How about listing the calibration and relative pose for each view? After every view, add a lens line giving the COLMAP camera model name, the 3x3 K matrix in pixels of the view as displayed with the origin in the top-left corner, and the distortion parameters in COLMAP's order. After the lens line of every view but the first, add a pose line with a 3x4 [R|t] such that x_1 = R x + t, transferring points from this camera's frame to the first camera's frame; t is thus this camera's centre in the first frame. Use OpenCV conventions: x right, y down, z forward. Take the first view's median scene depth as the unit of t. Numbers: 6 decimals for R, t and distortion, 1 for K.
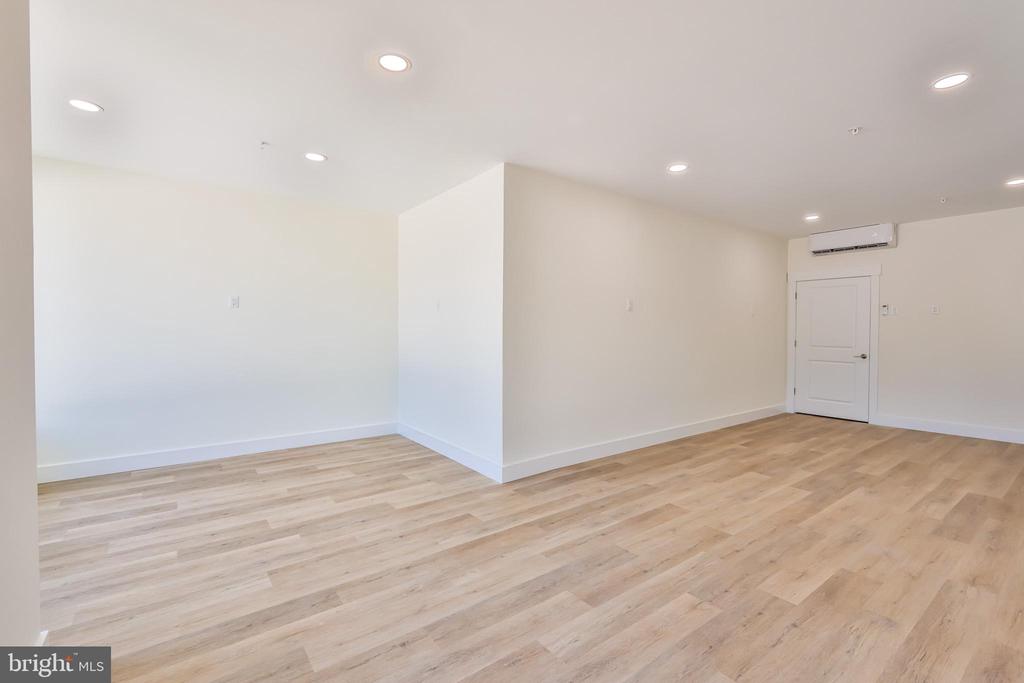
lens RADIAL K [[462.0, 0, 526.4], [0, 462.0, 330.8], [0, 0, 1]] dist [-0.001627, 0.000046]
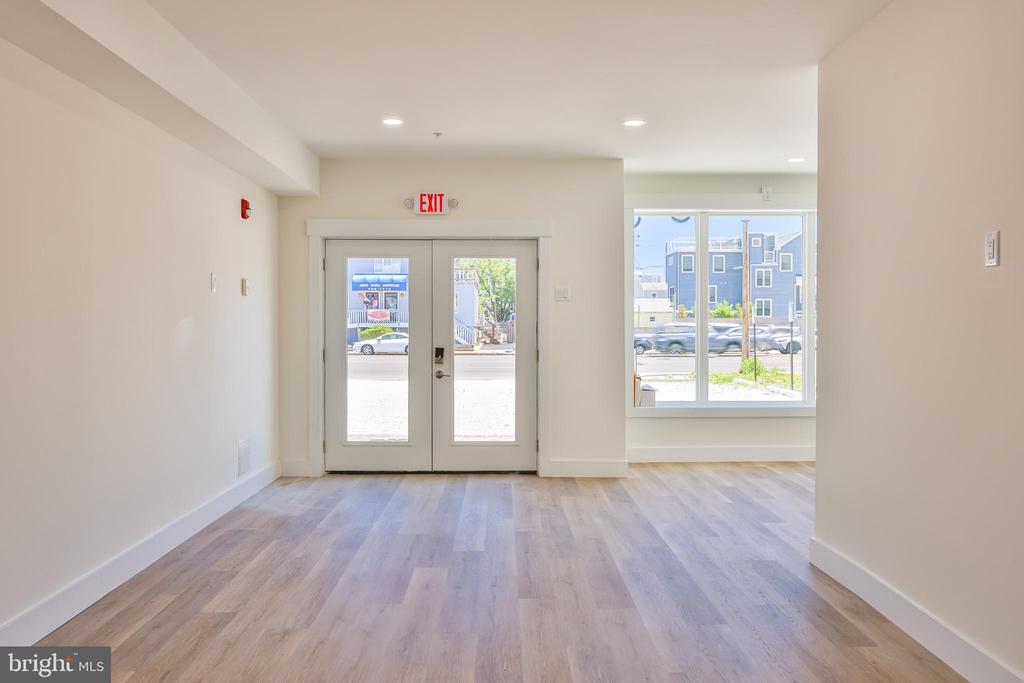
lens RADIAL K [[853.1, 0, 496.5], [0, 853.1, 337.8], [0, 0, 1]] dist [-0.005524, -0.000069]
pose [[-0.630928, 0.008763, -0.775792, 1.385573], [-0.006568, 0.999840, 0.016635, -0.021293], [0.775814, 0.015591, -0.630769, 1.634231]]
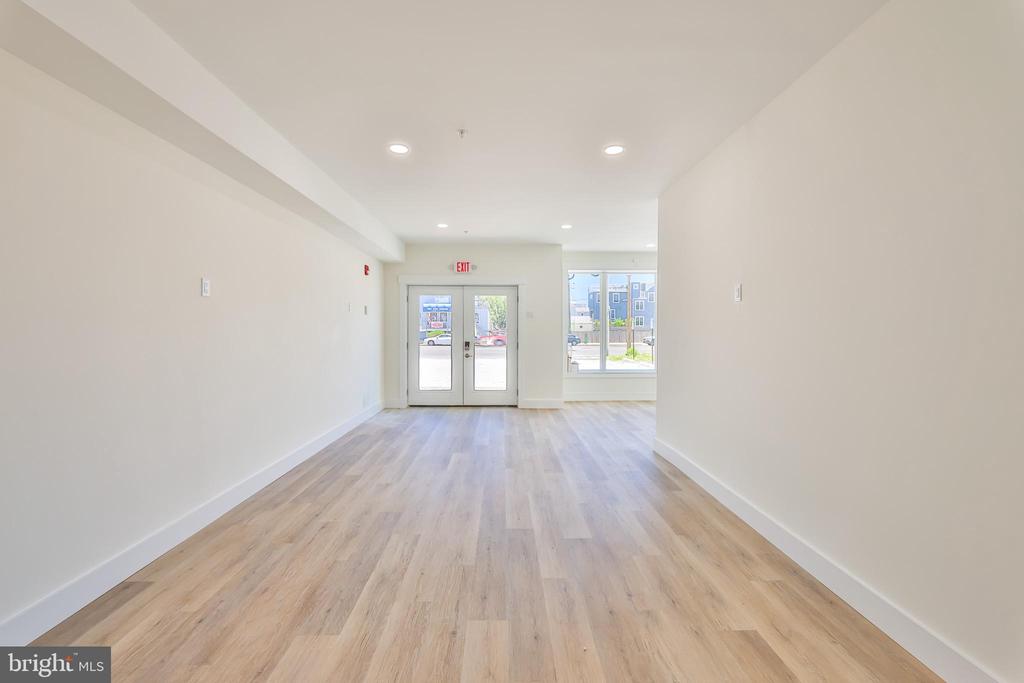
lens RADIAL K [[451.4, 0, 503.9], [0, 451.4, 338.5], [0, 0, 1]] dist [-0.000449, 0.000090]
pose [[-0.623790, 0.010979, -0.781515, 1.421696], [-0.008047, 0.999758, 0.020468, -0.021849], [0.781551, 0.019056, -0.623550, 1.685052]]
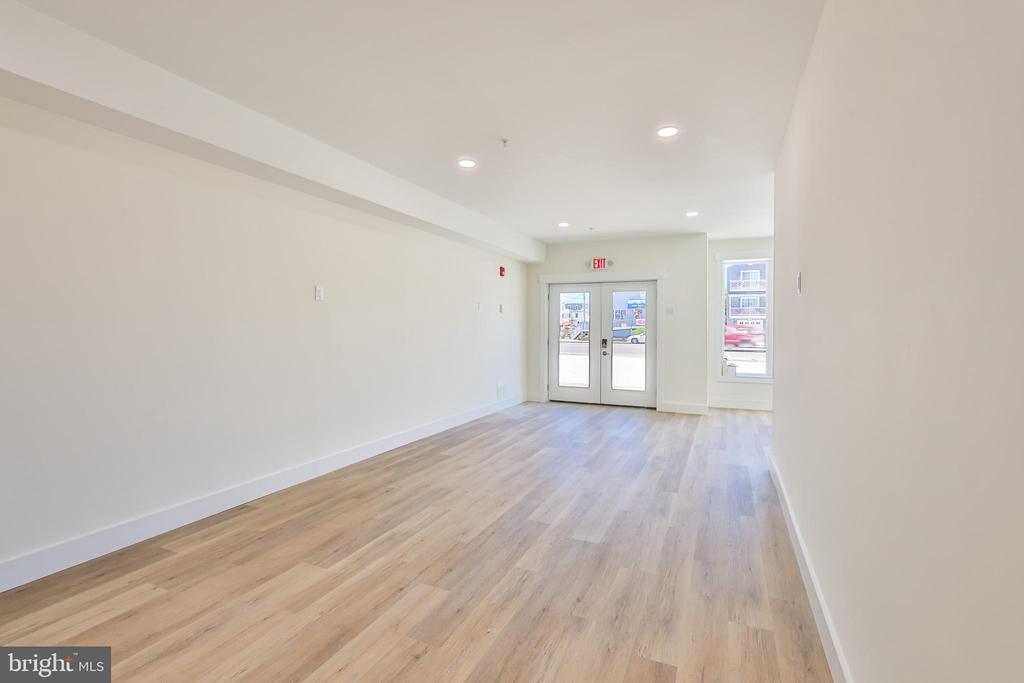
lens RADIAL K [[462.0, 0, 526.4], [0, 462.0, 330.8], [0, 0, 1]] dist [-0.001627, 0.000046]
pose [[-0.889900, -0.003480, -0.456142, 1.143767], [-0.010451, 0.999864, 0.012761, -0.024098], [0.456035, 0.016123, -0.889816, 1.984739]]
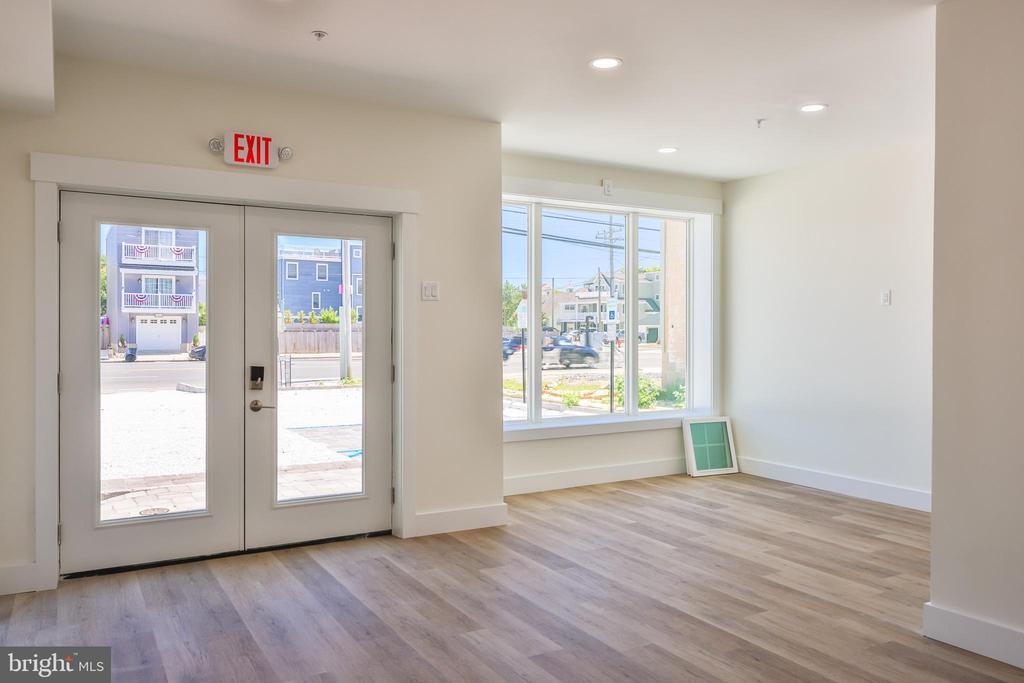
lens RADIAL K [[777.0, 0, 508.0], [0, 777.0, 339.0], [0, 0, 1]] dist [-0.002718, 0.000085]
pose [[-0.145426, 0.008296, -0.989334, 1.039829], [-0.007536, 0.999927, 0.009493, -0.022059], [0.989340, 0.008836, -0.145353, 0.743349]]
